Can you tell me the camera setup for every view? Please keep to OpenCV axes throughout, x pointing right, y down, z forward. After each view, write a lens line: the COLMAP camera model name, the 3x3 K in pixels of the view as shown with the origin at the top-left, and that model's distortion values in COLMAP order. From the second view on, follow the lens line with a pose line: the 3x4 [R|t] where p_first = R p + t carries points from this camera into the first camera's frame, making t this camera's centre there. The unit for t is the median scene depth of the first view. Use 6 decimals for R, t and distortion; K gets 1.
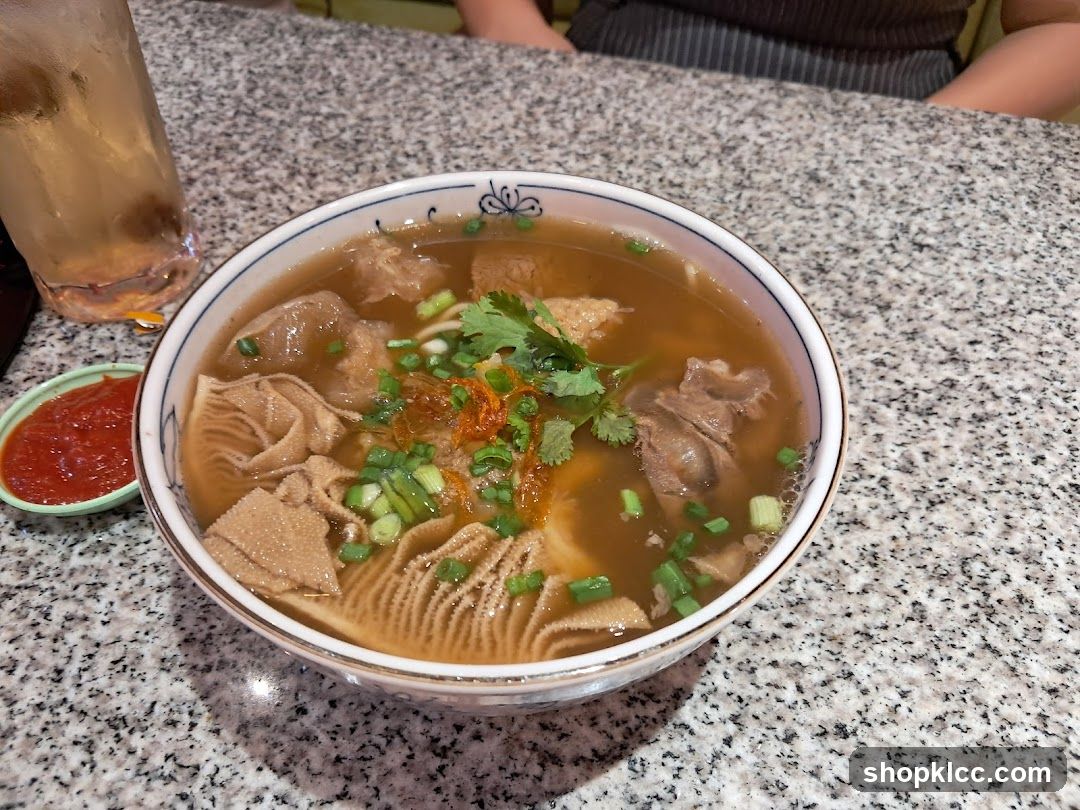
lens RADIAL K [[872.4, 0, 560.9], [0, 872.4, 404.9], [0, 0, 1]] dist [0.017315, 0.006038]
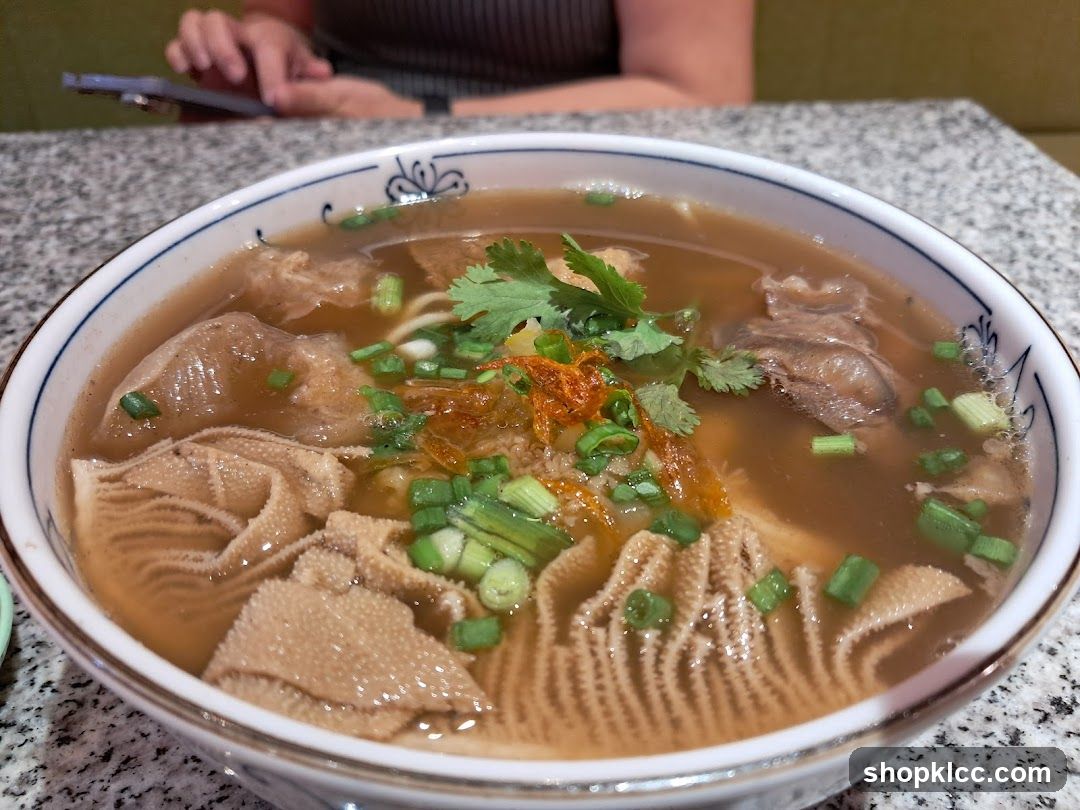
lens RADIAL K [[872.4, 0, 560.9], [0, 872.4, 404.9], [0, 0, 1]] dist [0.017315, 0.006038]
pose [[0.931812, -0.239107, 0.273048, -0.242164], [0.275201, 0.955957, -0.102034, 0.077825], [-0.236625, 0.170219, 0.956574, 0.323904]]
